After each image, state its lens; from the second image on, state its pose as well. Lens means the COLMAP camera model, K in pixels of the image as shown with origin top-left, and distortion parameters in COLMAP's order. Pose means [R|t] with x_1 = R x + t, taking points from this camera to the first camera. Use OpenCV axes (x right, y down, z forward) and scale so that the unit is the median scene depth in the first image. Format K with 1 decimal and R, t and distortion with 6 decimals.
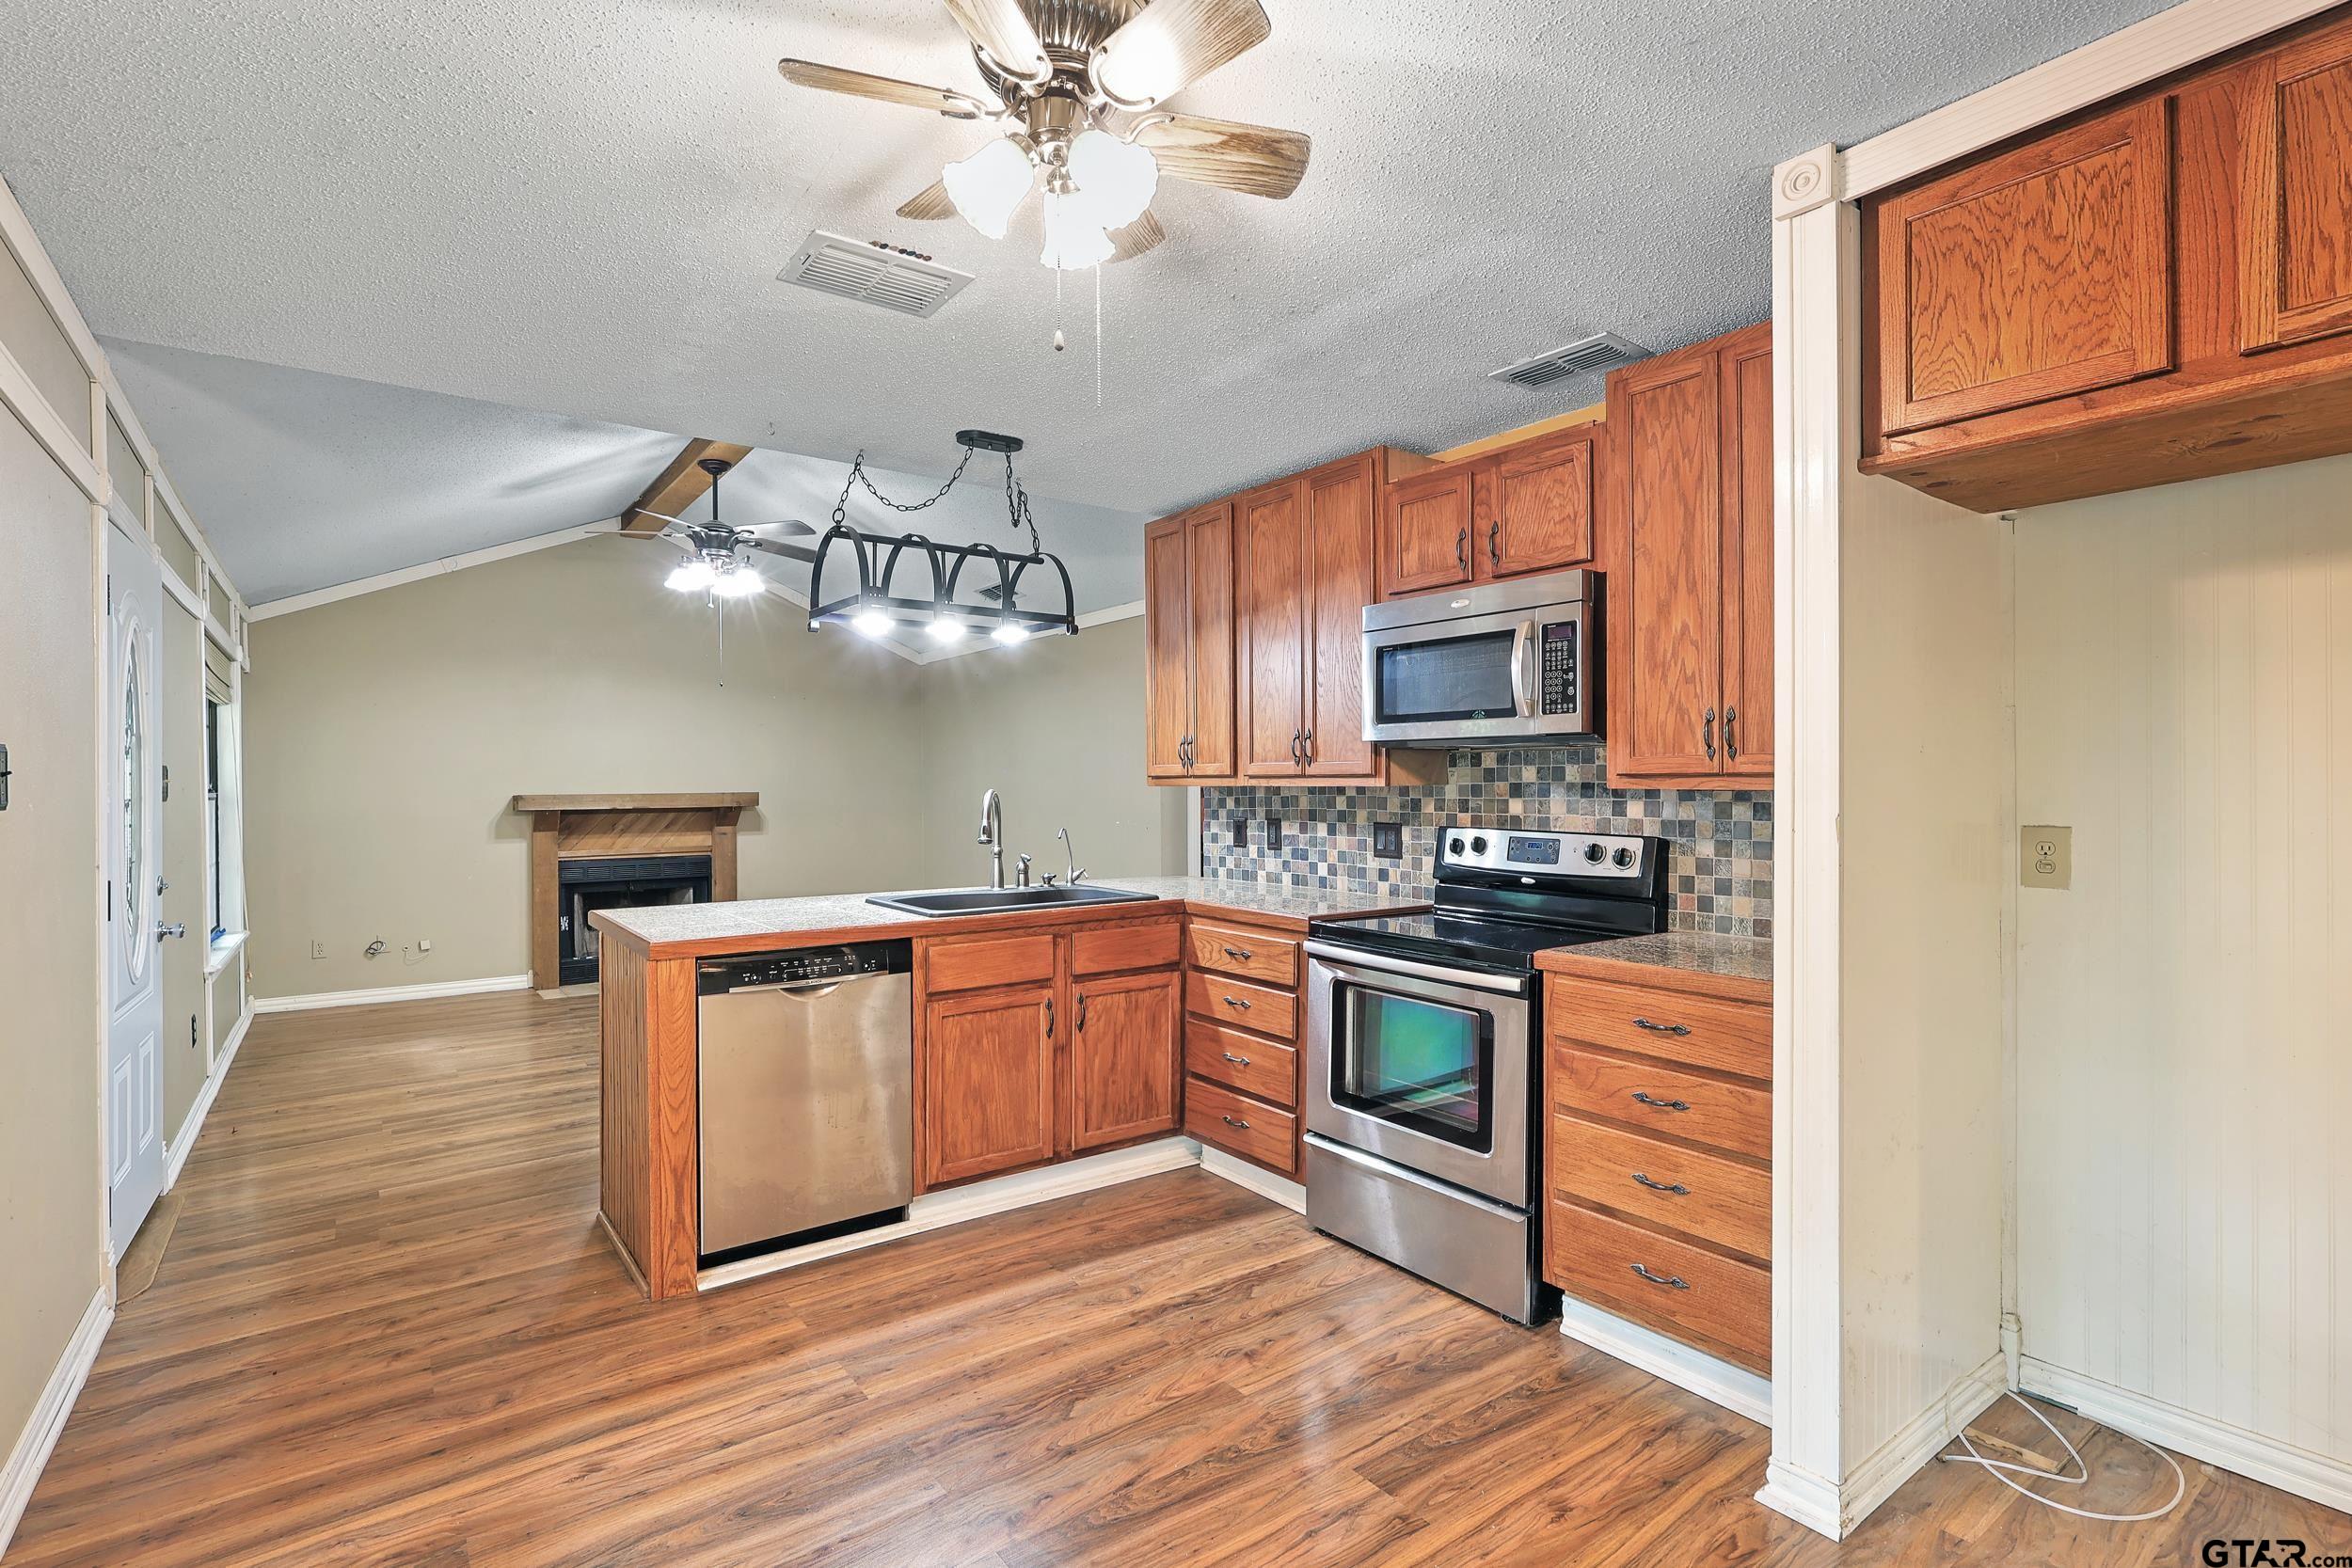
lens RADIAL K [[1112.8, 0, 1176.0], [0, 1112.8, 784.0], [0, 0, 1]] dist [-0.001760, 0.000521]
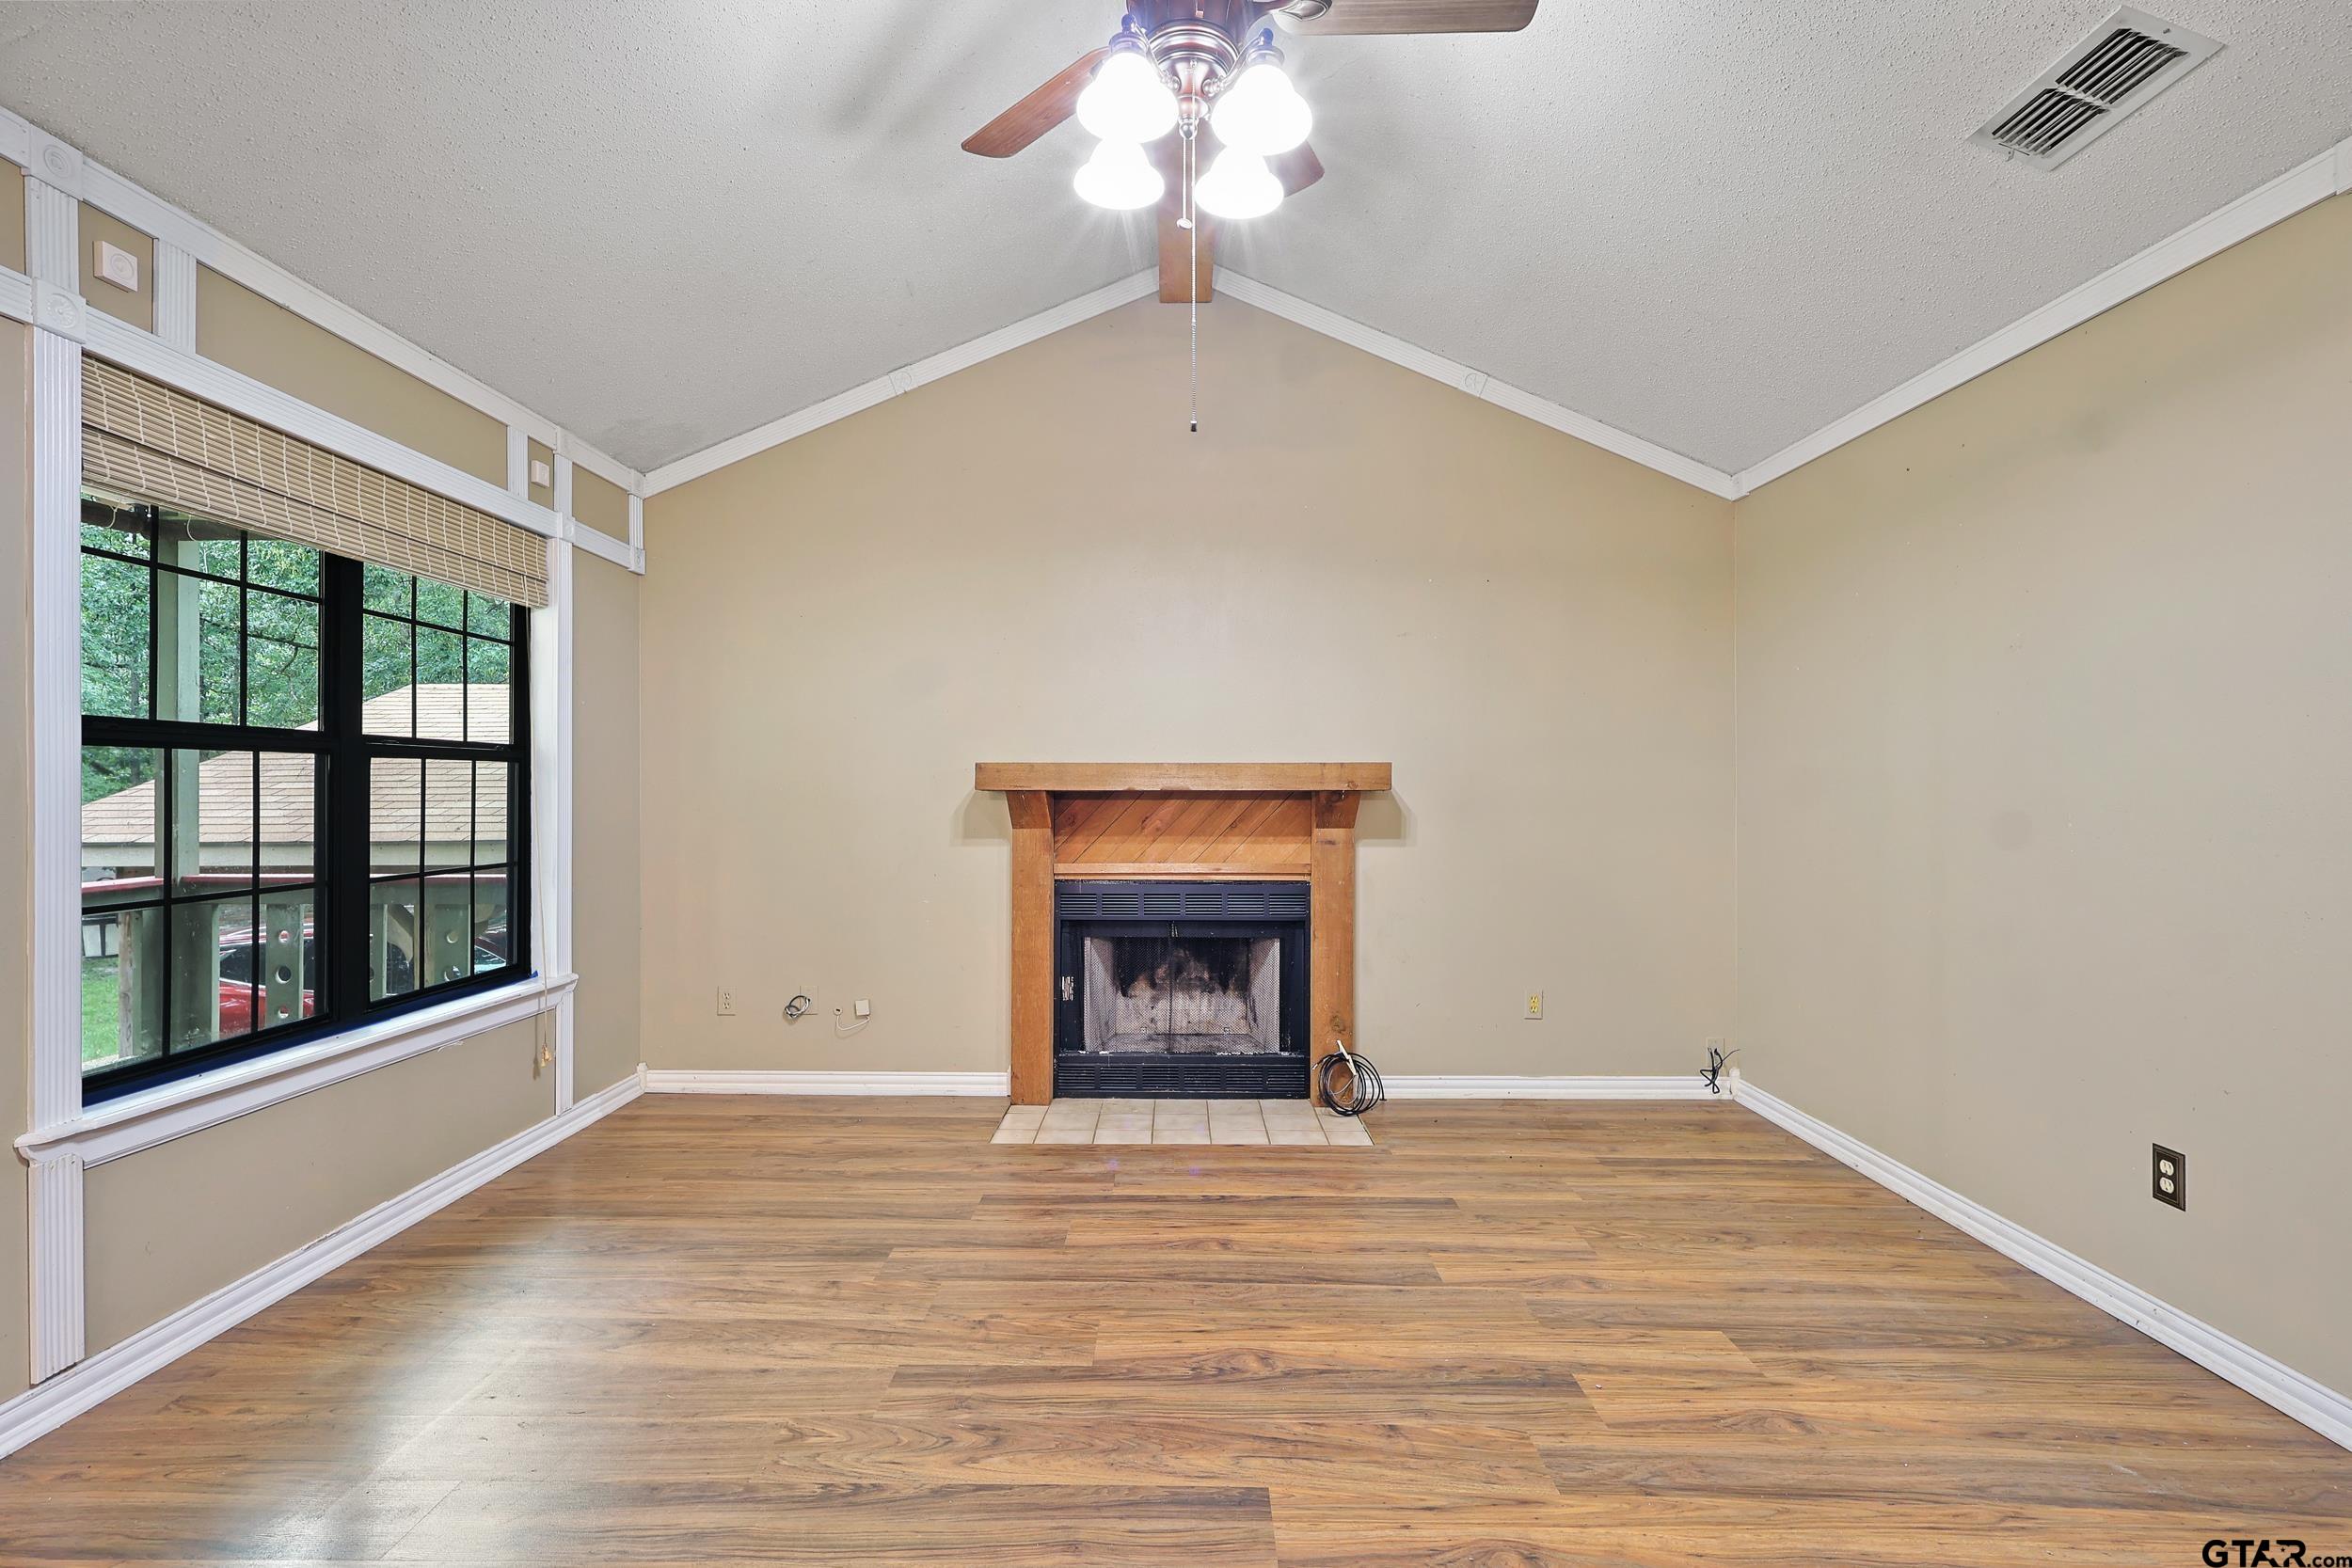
lens RADIAL K [[1112.8, 0, 1176.0], [0, 1112.8, 784.0], [0, 0, 1]] dist [-0.001760, 0.000521]
pose [[0.802997, 0.004990, -0.595962, -0.343106], [-0.007874, 0.999966, -0.002237, 0.043172], [0.595931, 0.006489, 0.803010, 1.207580]]
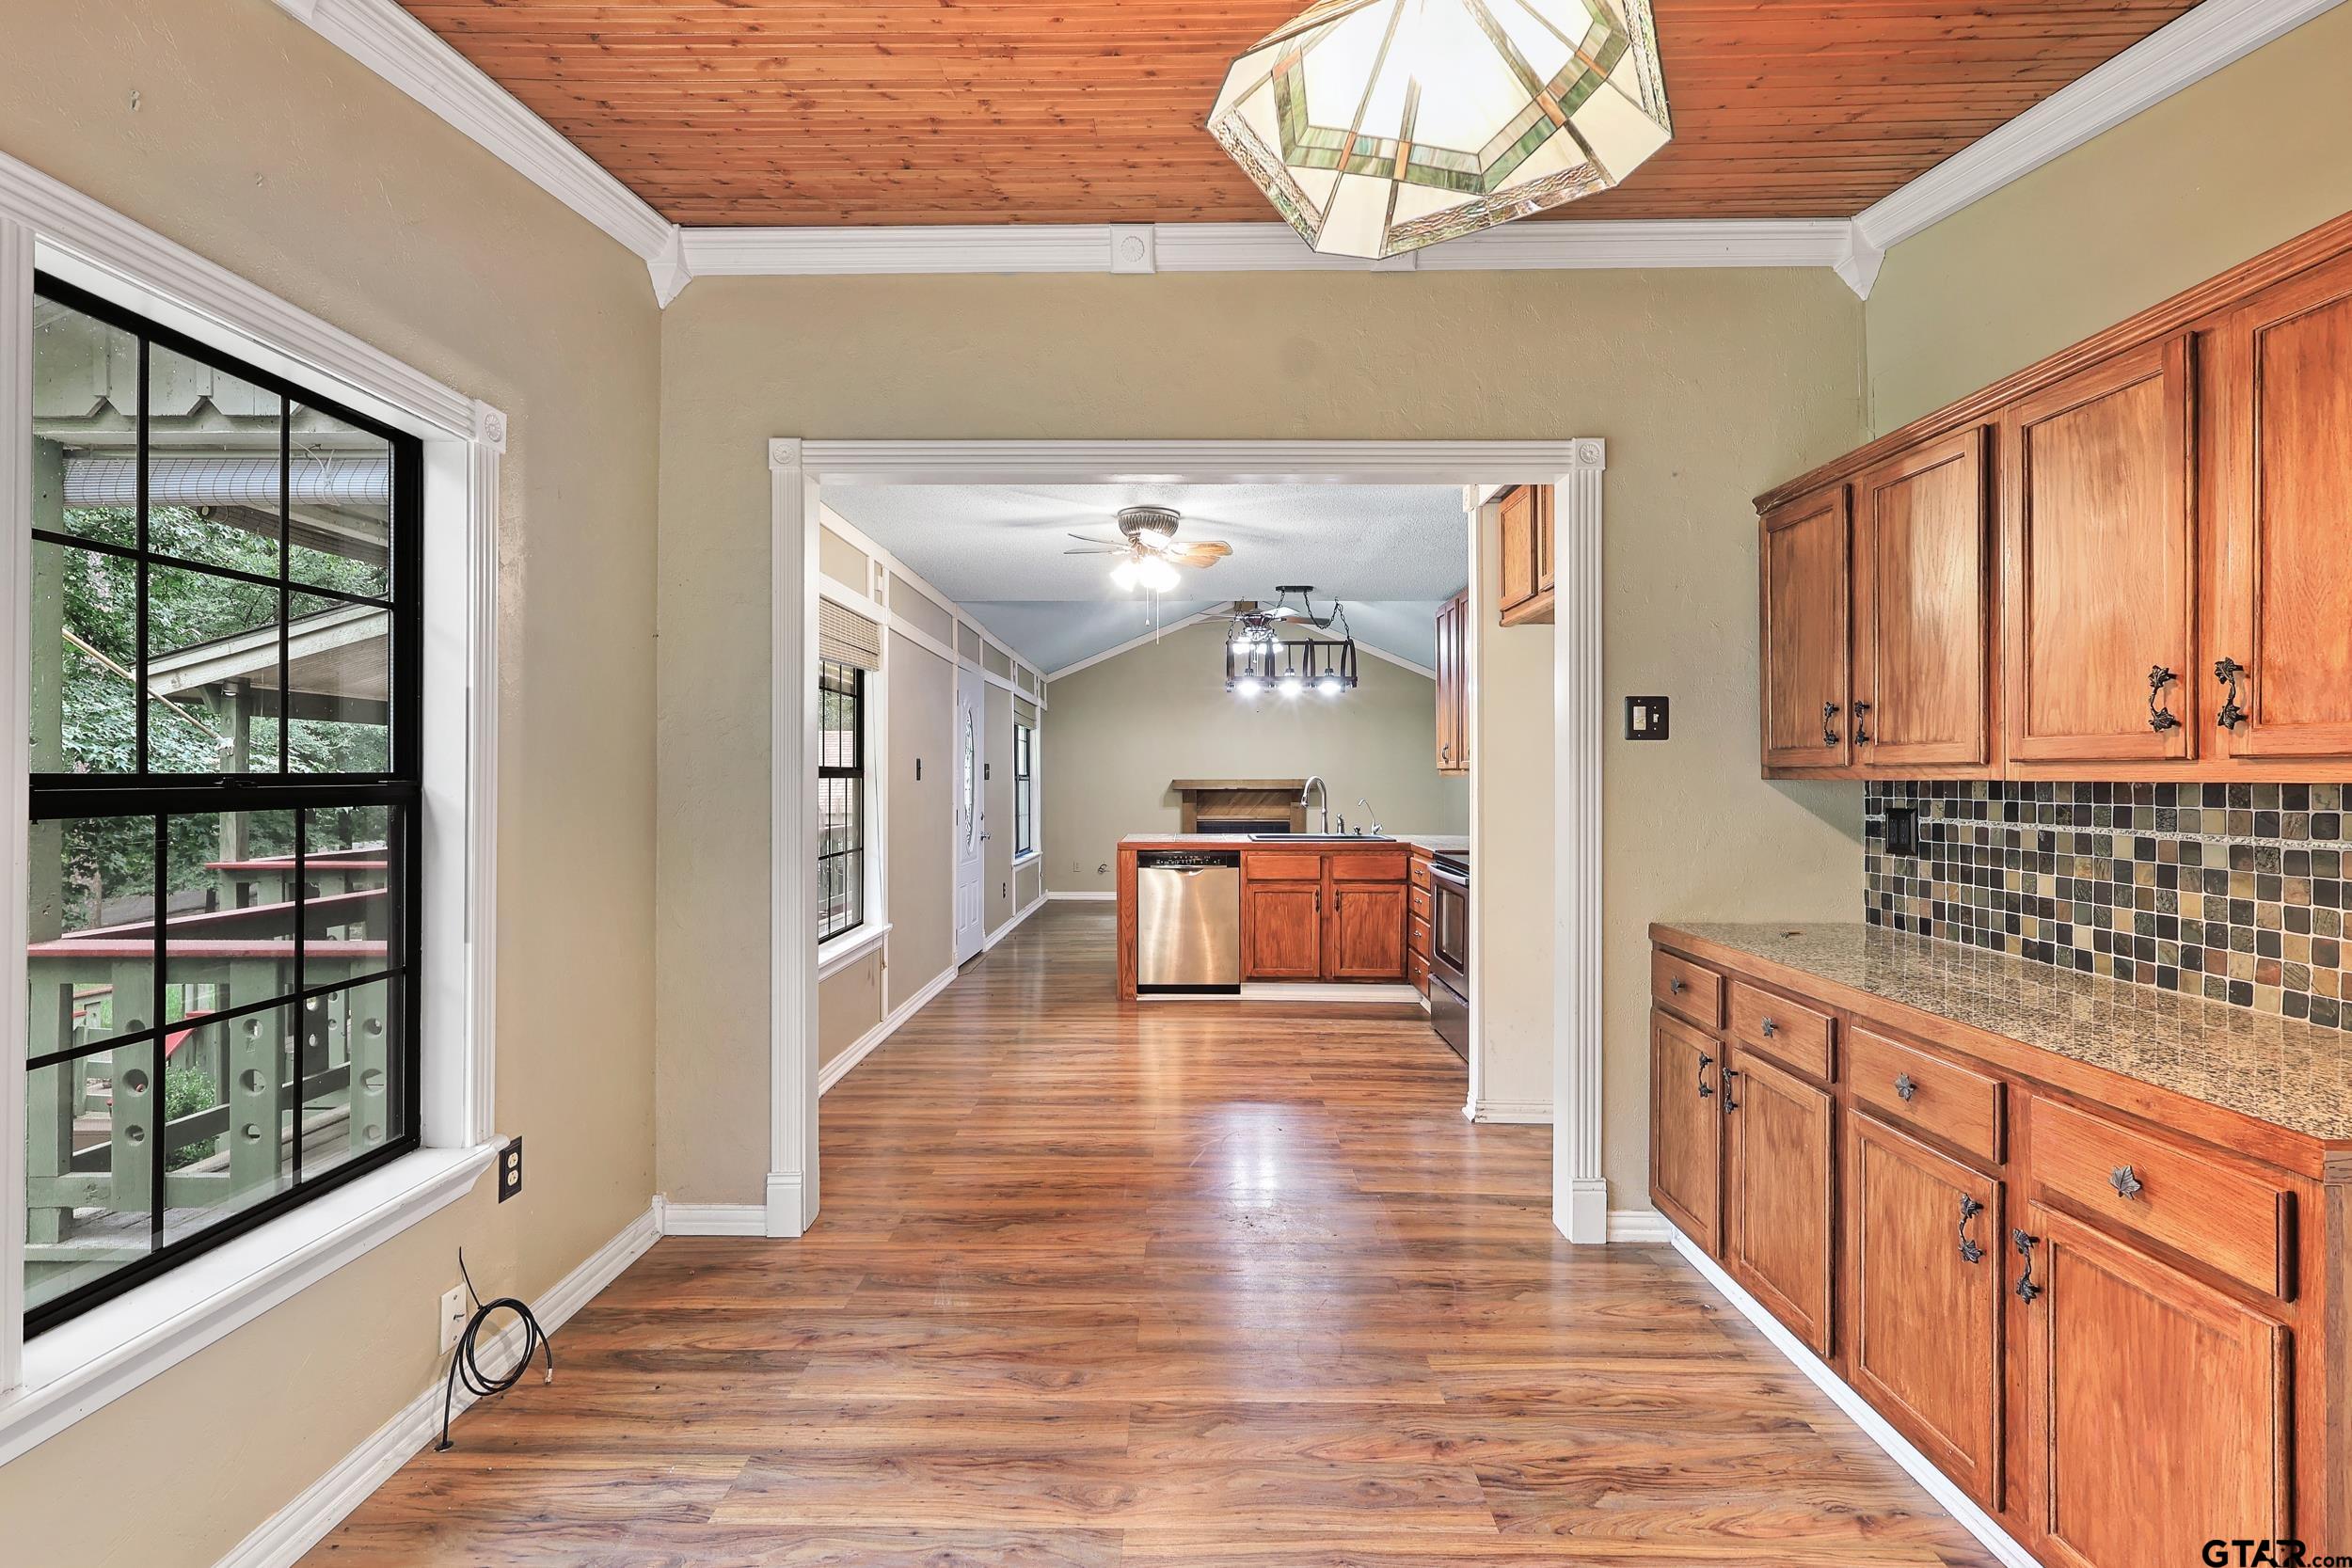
lens RADIAL K [[1083.7, 0, 1180.3], [0, 1083.7, 764.8], [0, 0, 1]] dist [-0.000484, 0.000098]
pose [[0.803875, 0.001958, -0.594795, 0.720743], [-0.008673, 0.999927, -0.008431, 0.002919], [0.594735, 0.011936, 0.803833, -0.538858]]
